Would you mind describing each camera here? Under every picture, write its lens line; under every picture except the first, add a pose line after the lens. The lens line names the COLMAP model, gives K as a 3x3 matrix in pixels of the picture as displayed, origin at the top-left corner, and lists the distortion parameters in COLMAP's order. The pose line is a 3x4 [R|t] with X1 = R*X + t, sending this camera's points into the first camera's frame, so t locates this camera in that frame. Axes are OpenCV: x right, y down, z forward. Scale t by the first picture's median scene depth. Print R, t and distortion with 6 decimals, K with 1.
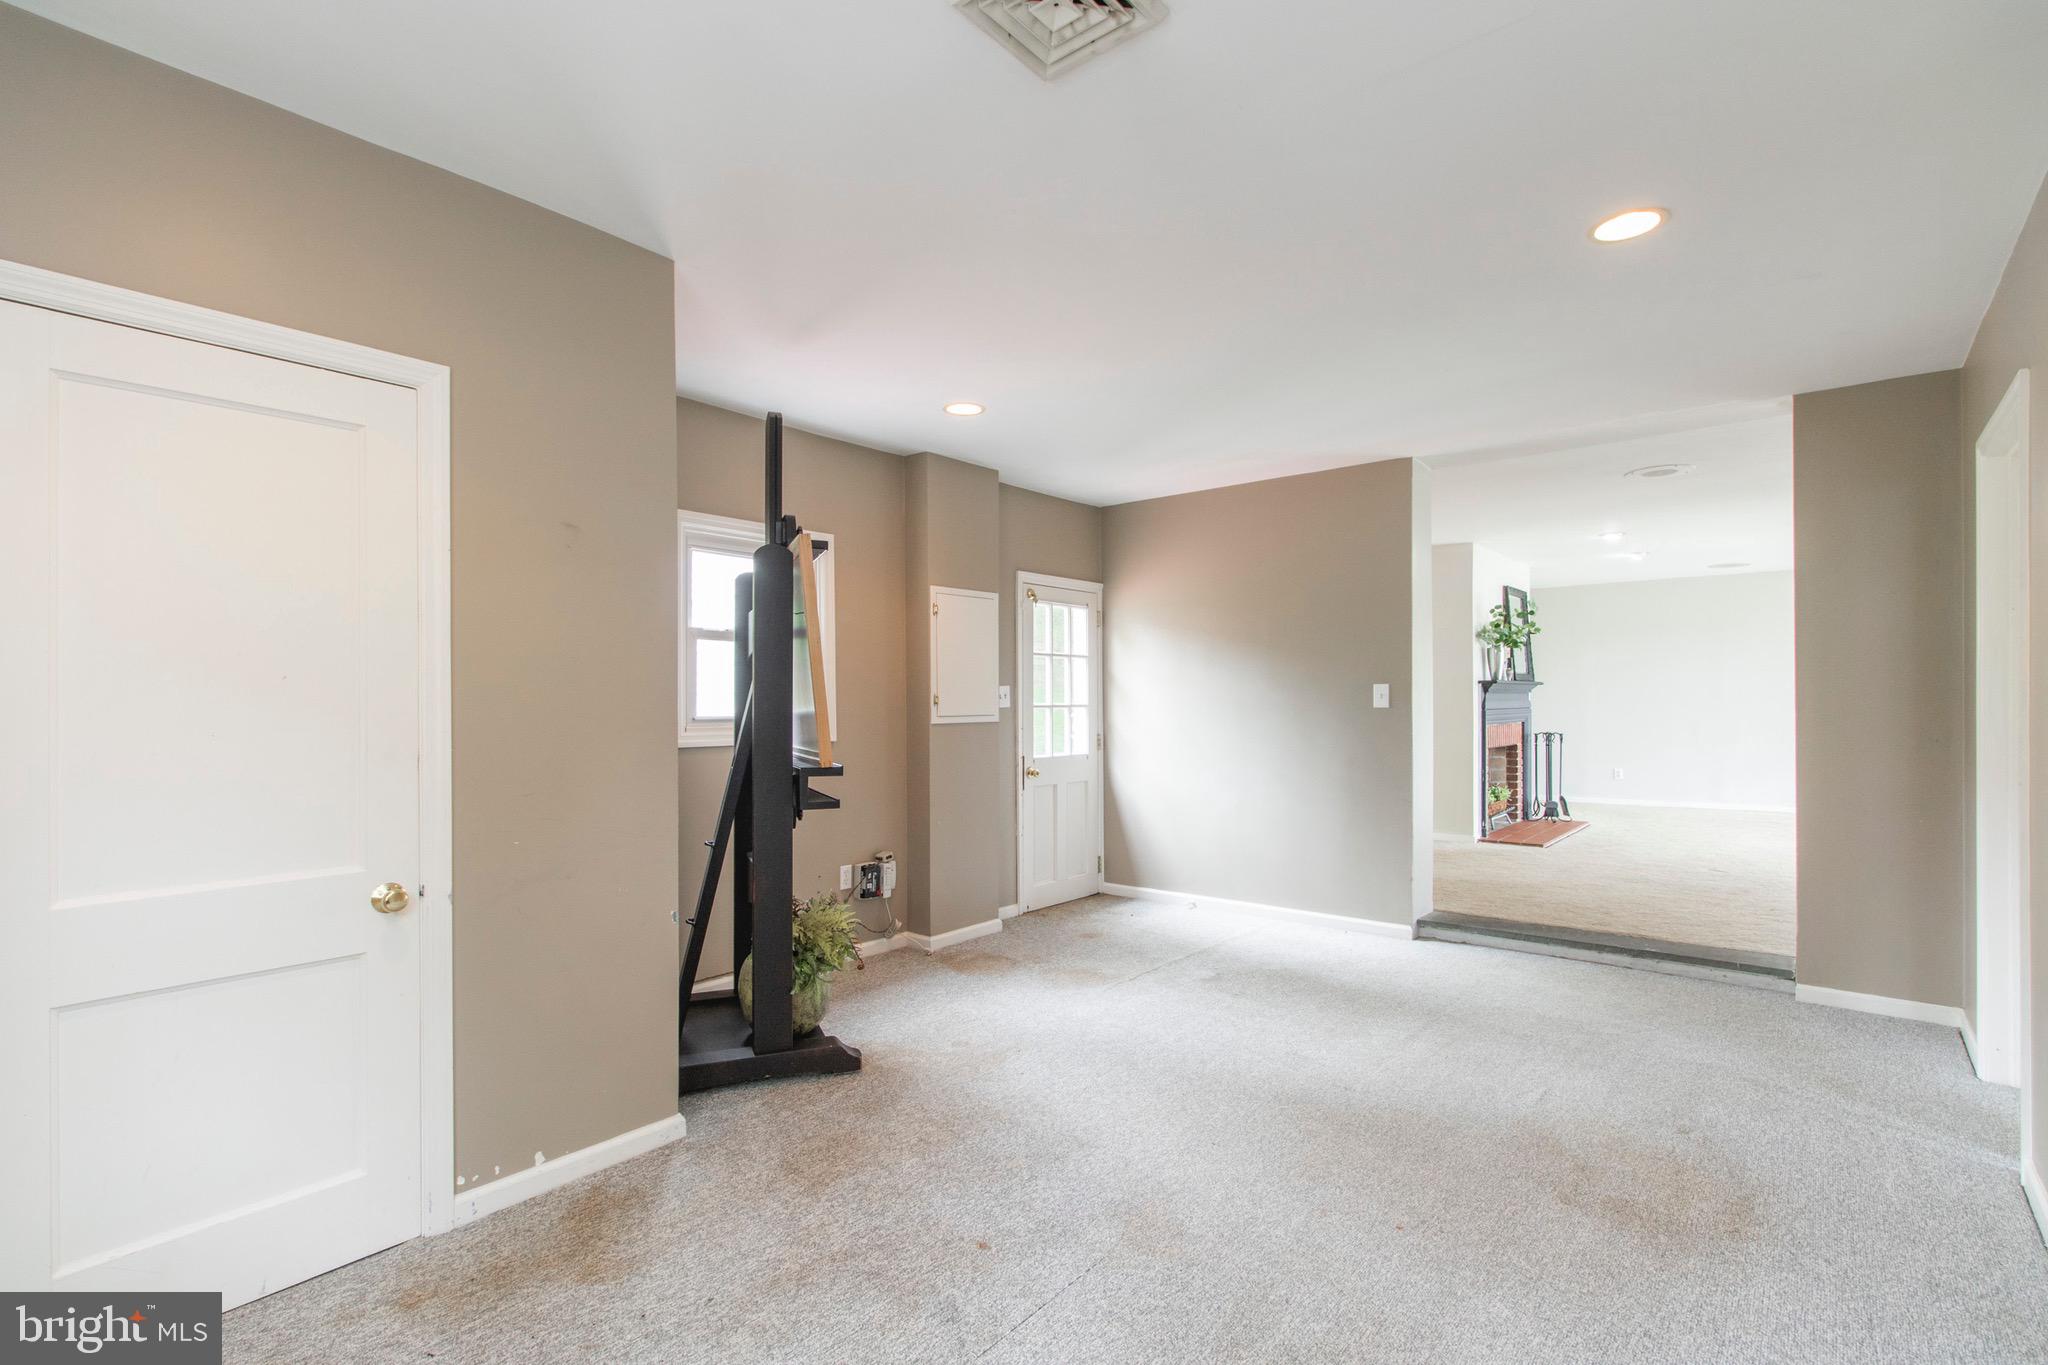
lens RADIAL K [[936.7, 0, 1020.3], [0, 936.7, 697.9], [0, 0, 1]] dist [0.000237, 0.000232]
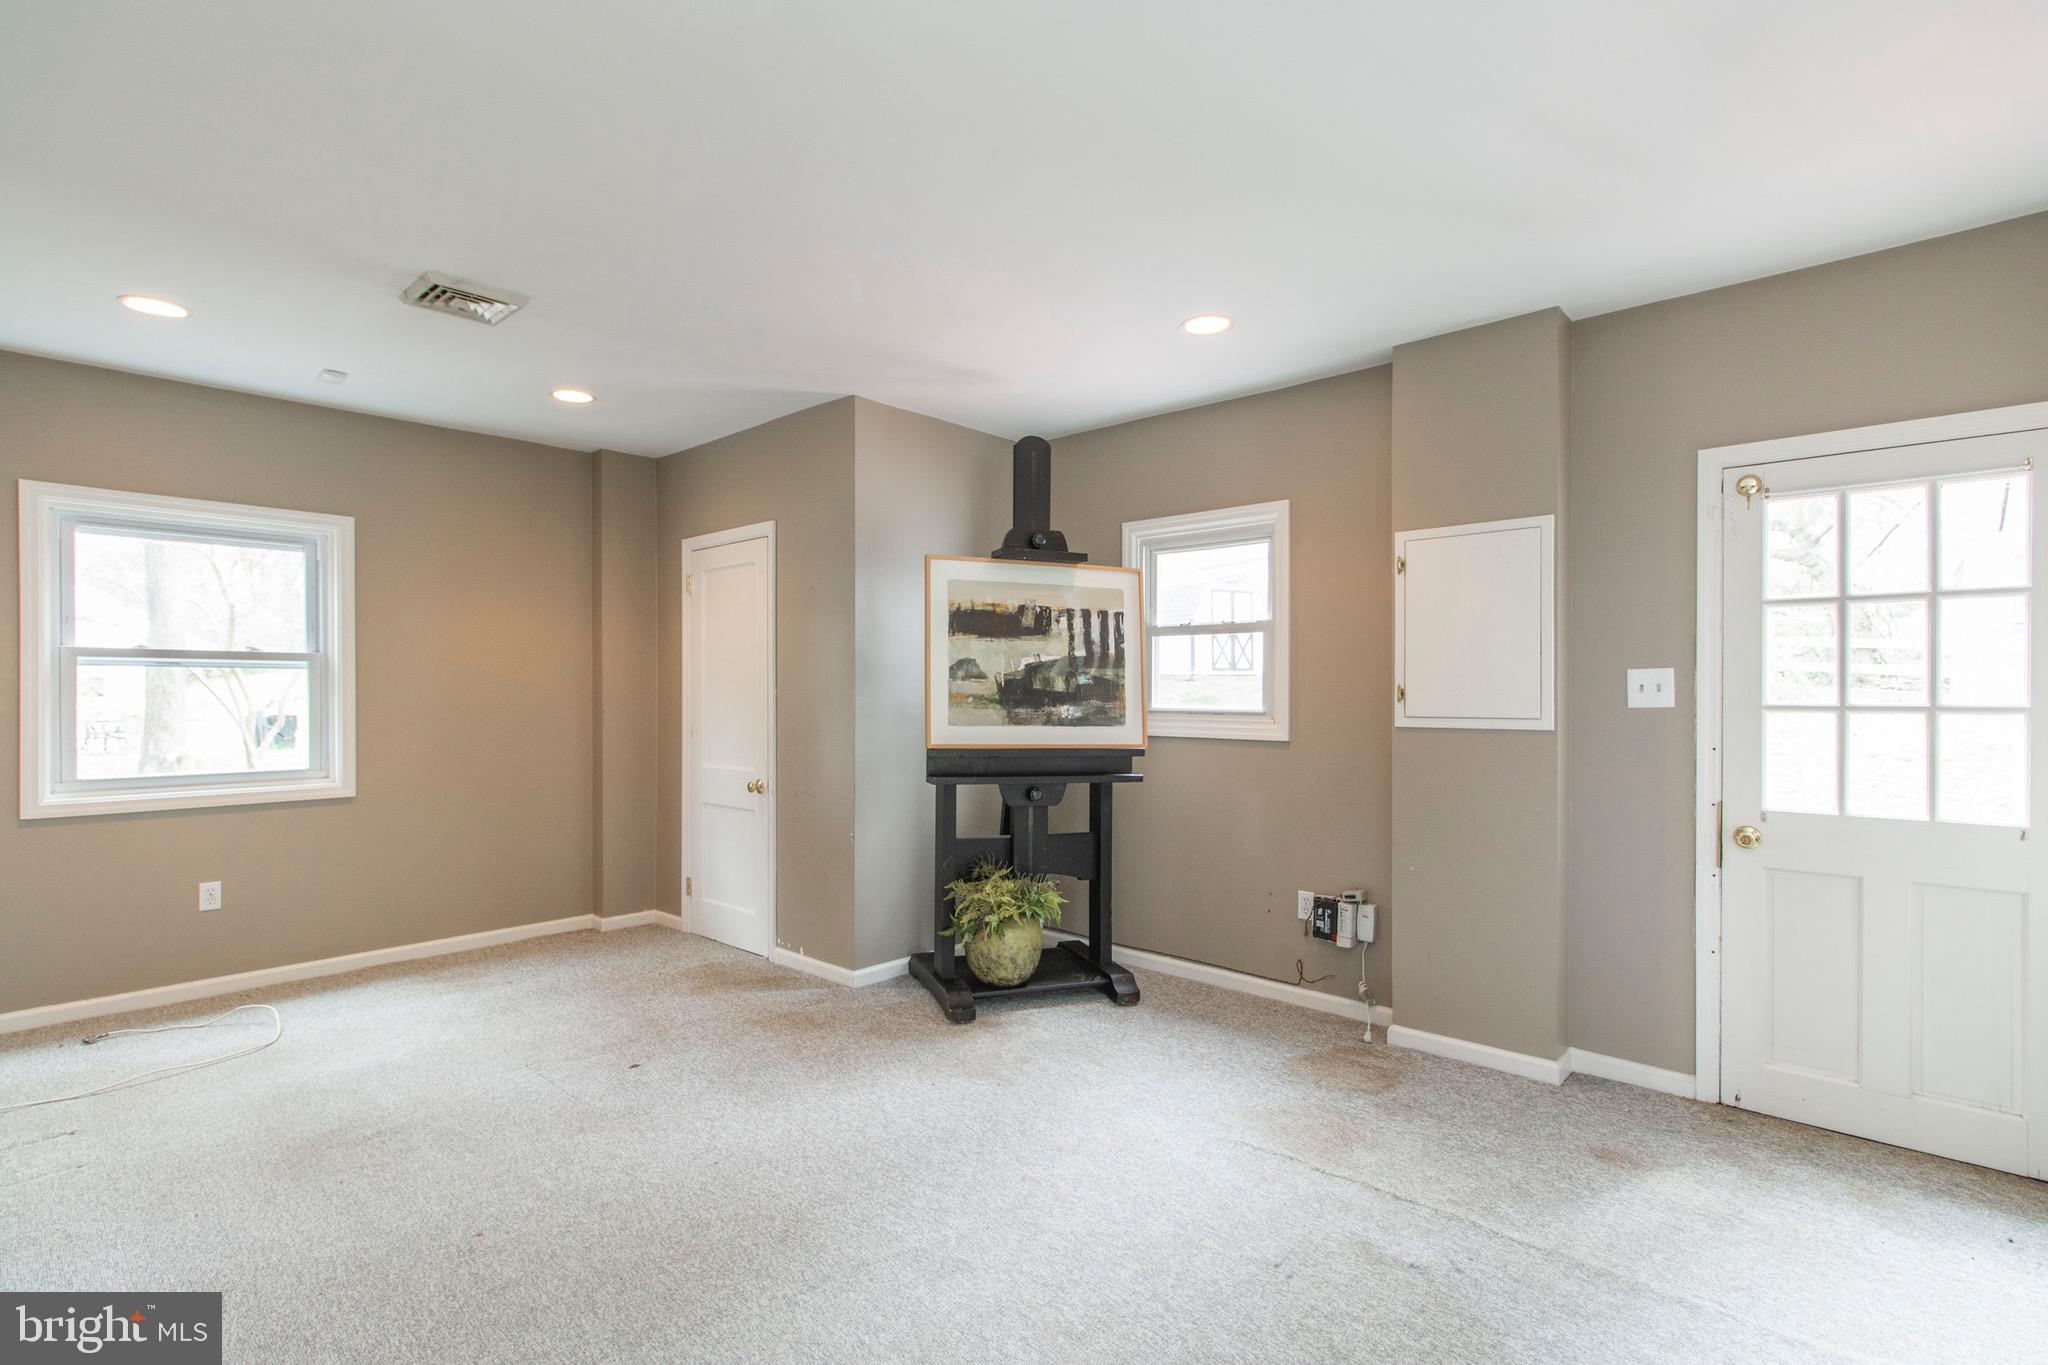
lens RADIAL K [[948.0, 0, 1019.0], [0, 948.0, 695.1], [0, 0, 1]] dist [-0.000087, 0.000554]
pose [[-0.025317, 0.005787, -0.999663, 0.710513], [-0.000153, 0.999983, 0.005792, -0.000640], [0.999679, 0.000299, -0.025316, 0.820296]]
